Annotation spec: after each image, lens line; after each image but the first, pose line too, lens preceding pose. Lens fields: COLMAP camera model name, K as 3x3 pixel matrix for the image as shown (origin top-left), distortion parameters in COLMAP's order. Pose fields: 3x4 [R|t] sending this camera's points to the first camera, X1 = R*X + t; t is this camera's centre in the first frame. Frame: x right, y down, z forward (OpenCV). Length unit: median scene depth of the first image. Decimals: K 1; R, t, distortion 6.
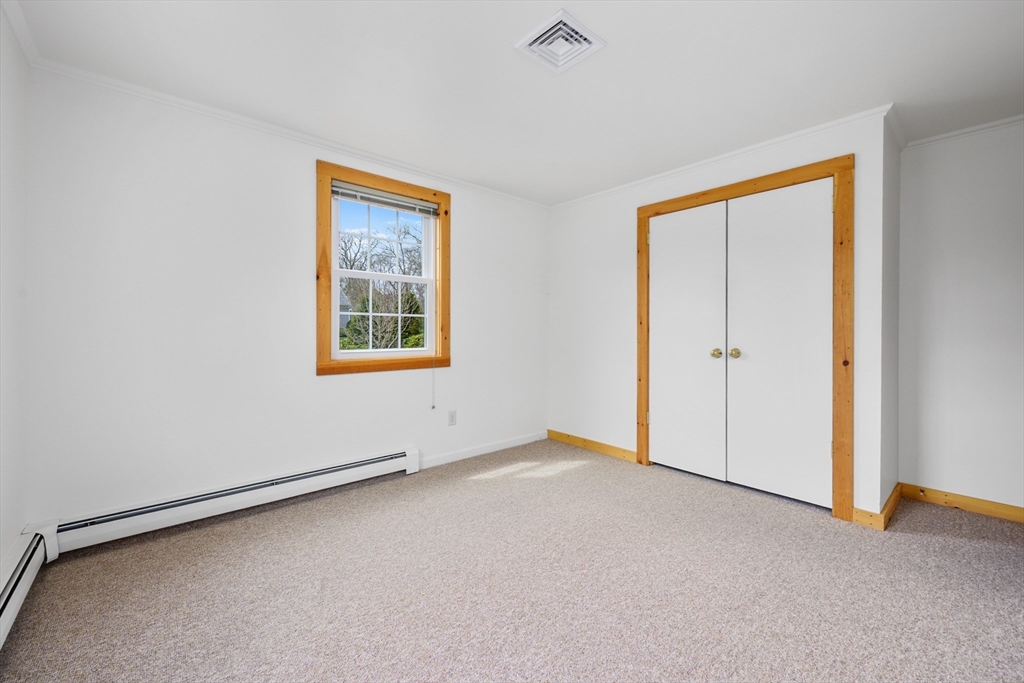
lens RADIAL K [[412.7, 0, 514.7], [0, 412.7, 331.7], [0, 0, 1]] dist [0.000692, -0.000605]
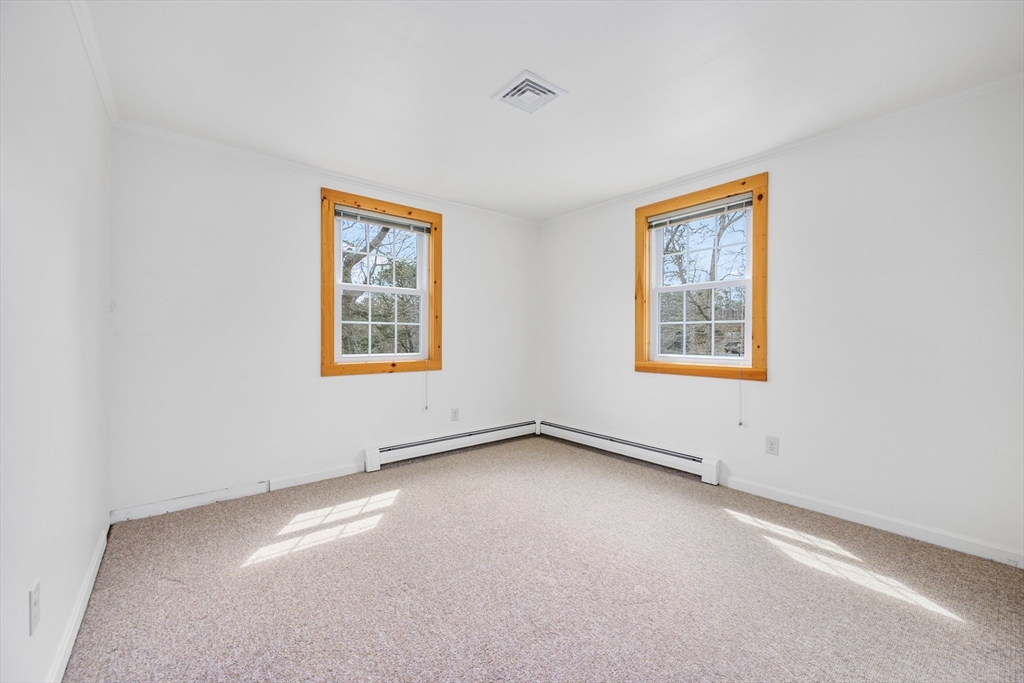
lens RADIAL K [[412.7, 0, 513.3], [0, 412.7, 337.0], [0, 0, 1]] dist [0.000692, -0.000605]
pose [[-0.051774, 0.003712, -0.998652, 0.776097], [-0.000483, 0.999993, 0.003742, -0.008061], [0.998659, 0.000676, -0.051772, 0.602094]]
